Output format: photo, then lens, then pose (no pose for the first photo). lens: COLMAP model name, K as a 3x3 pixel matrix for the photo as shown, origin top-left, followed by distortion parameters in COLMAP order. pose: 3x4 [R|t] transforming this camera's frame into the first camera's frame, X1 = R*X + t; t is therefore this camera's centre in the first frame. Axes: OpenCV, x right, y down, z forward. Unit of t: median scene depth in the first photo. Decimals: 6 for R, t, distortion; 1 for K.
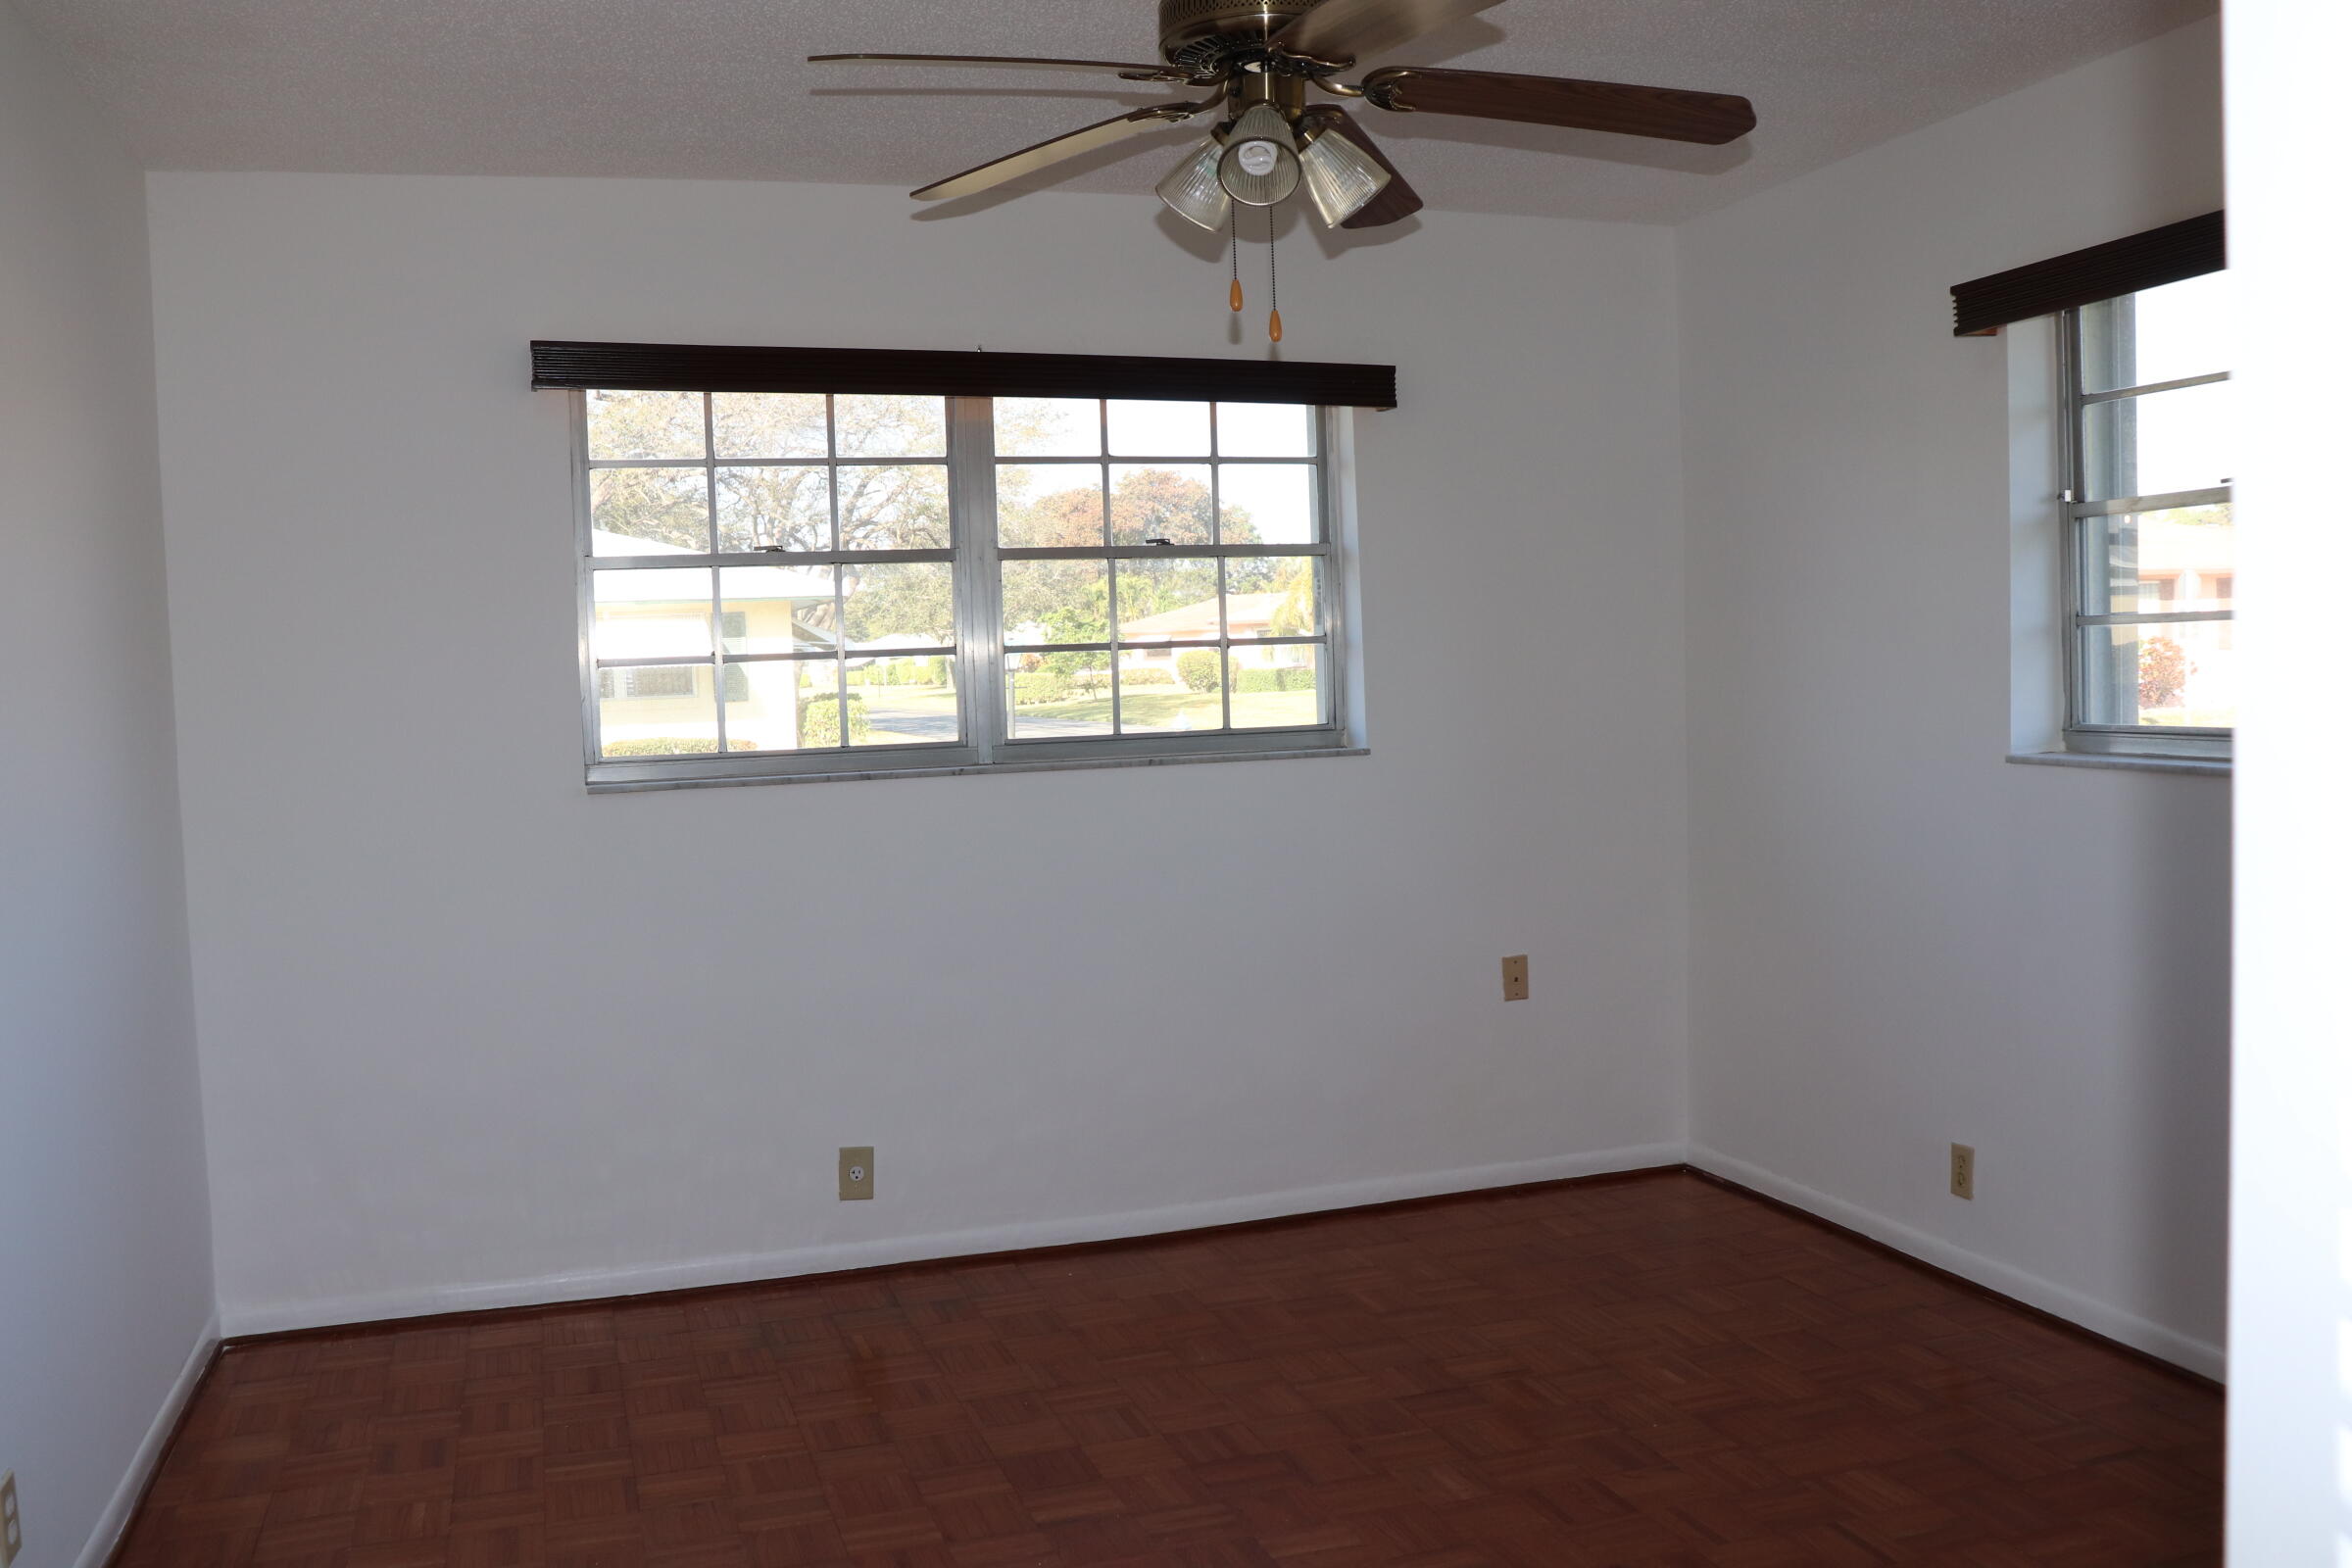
lens RADIAL K [[1930.9, 0, 1160.2], [0, 1930.9, 791.9], [0, 0, 1]] dist [-0.156203, 0.120046]
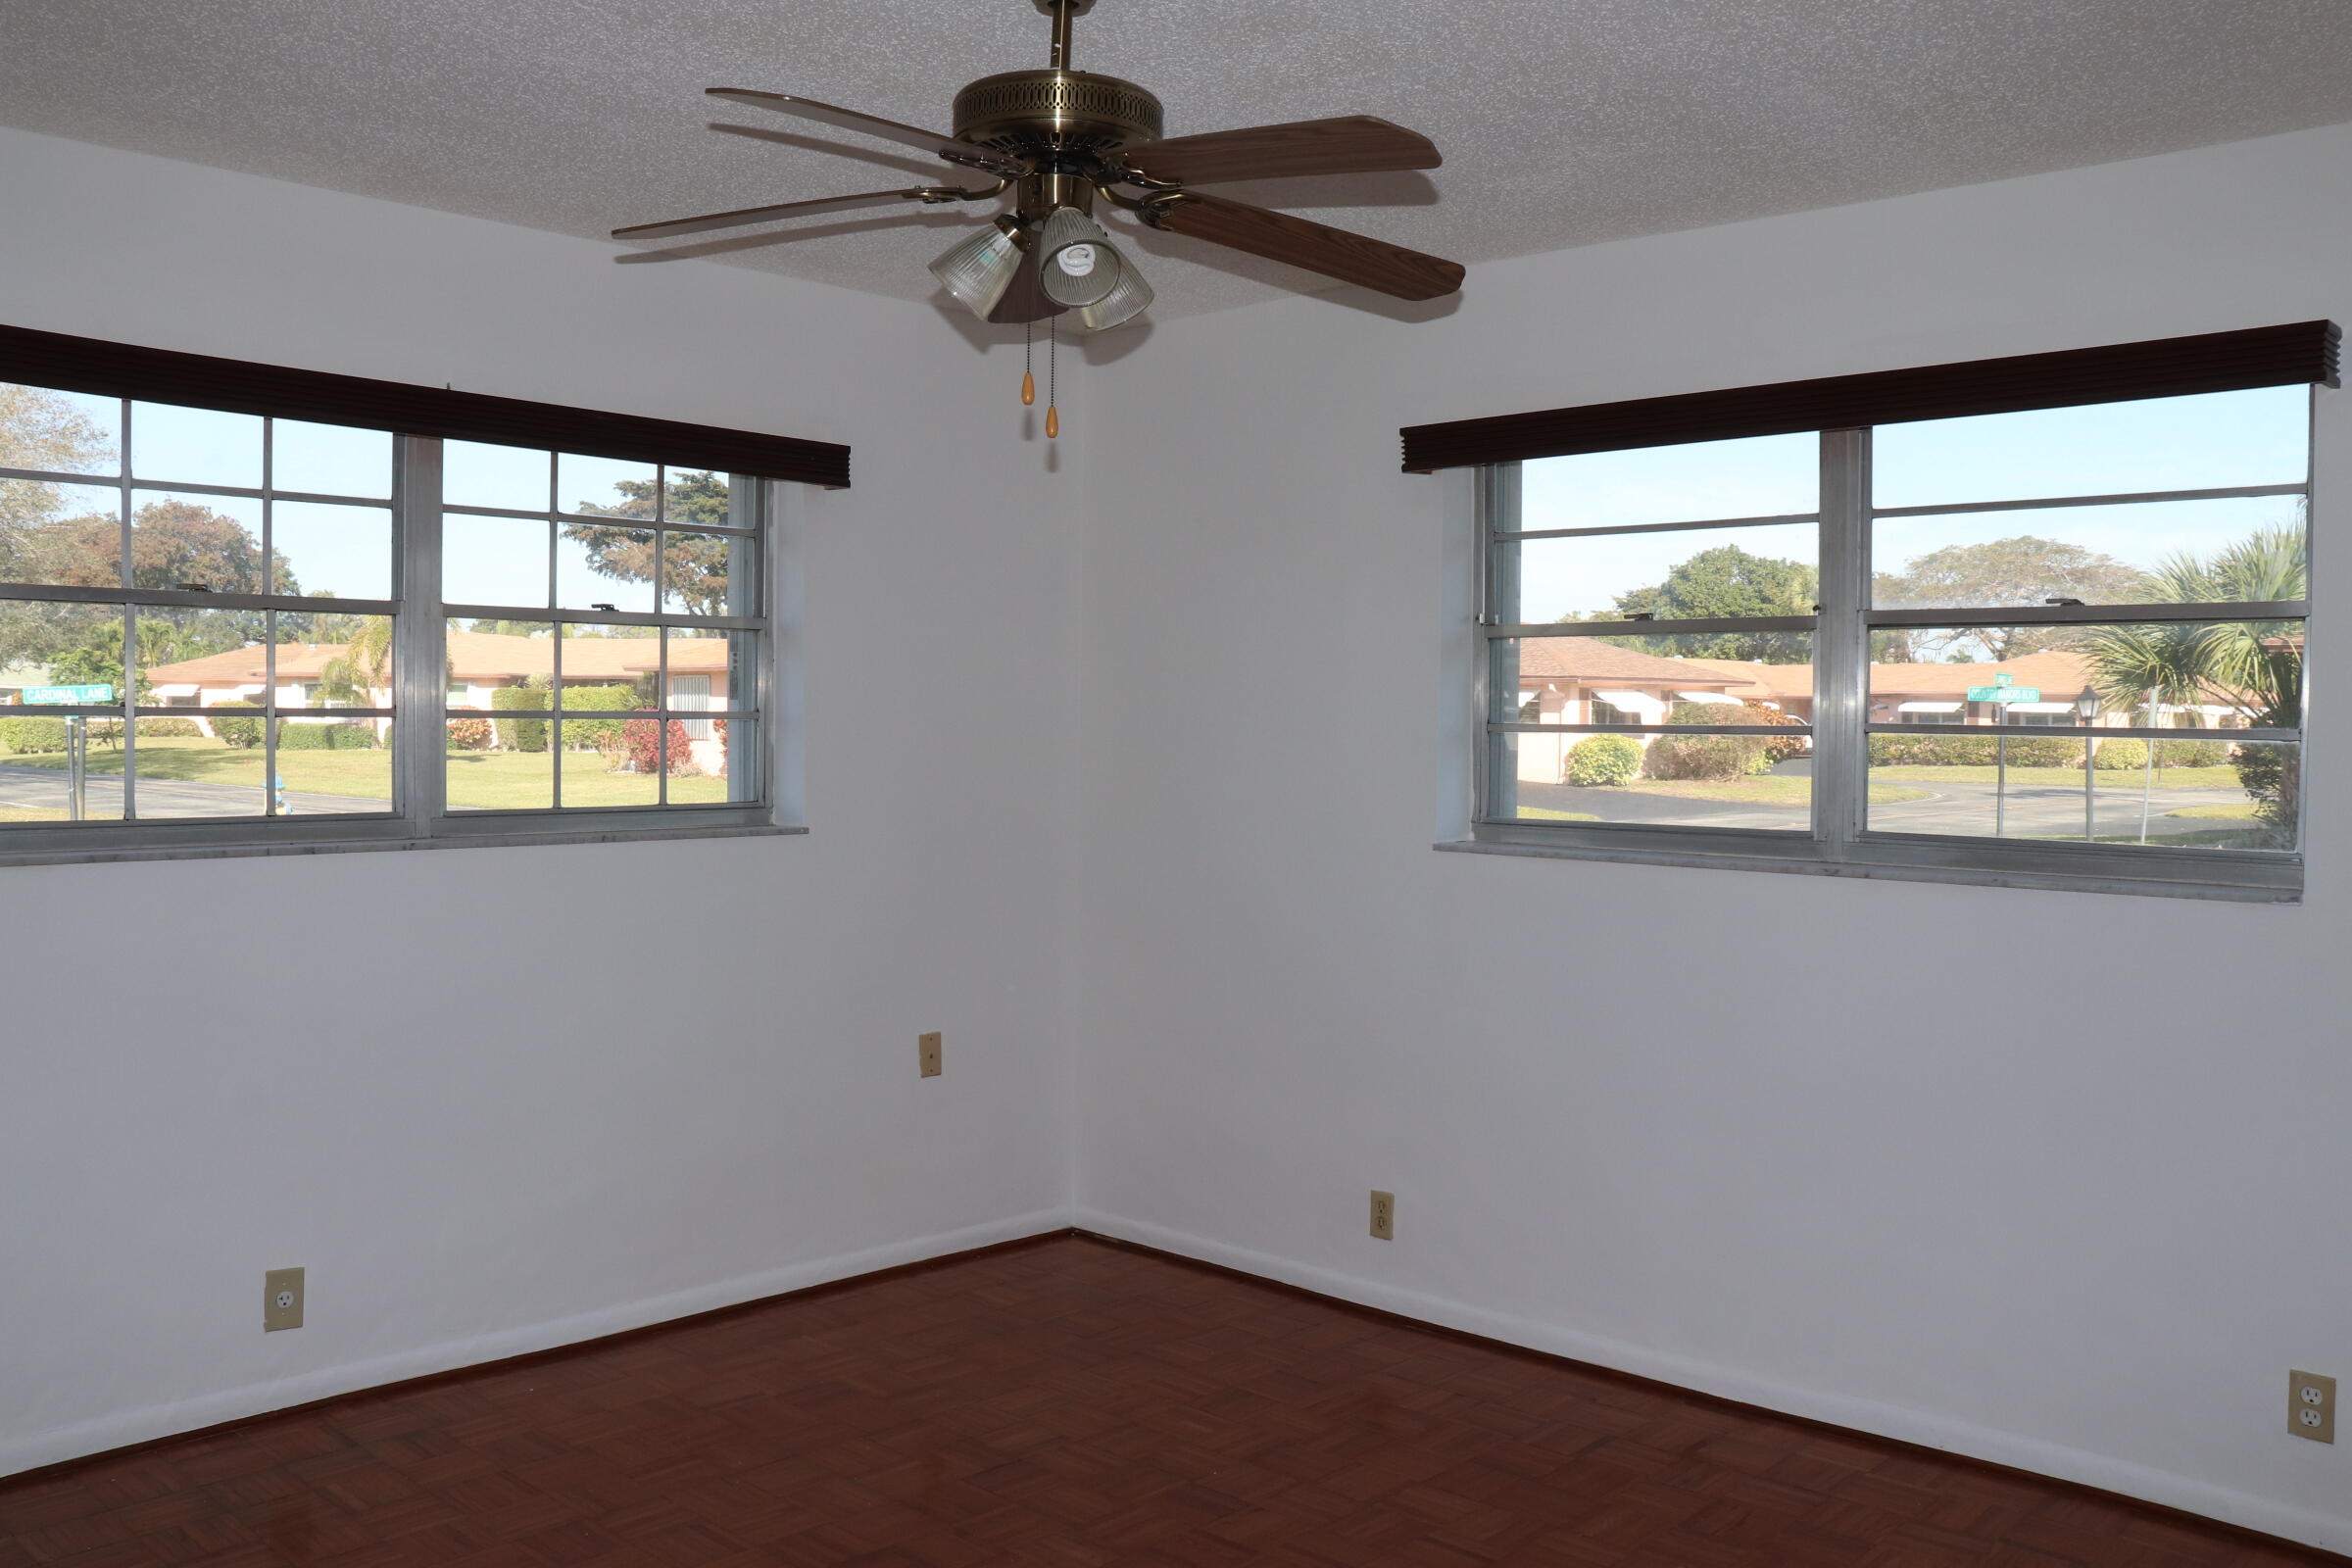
lens RADIAL K [[1930.9, 0, 1166.1], [0, 1930.9, 776.6], [0, 0, 1]] dist [-0.156203, 0.120046]
pose [[0.883374, 0.027677, 0.467850, -0.207098], [-0.007039, 0.998926, -0.045804, -0.004853], [-0.468615, 0.037169, 0.882620, 0.043592]]
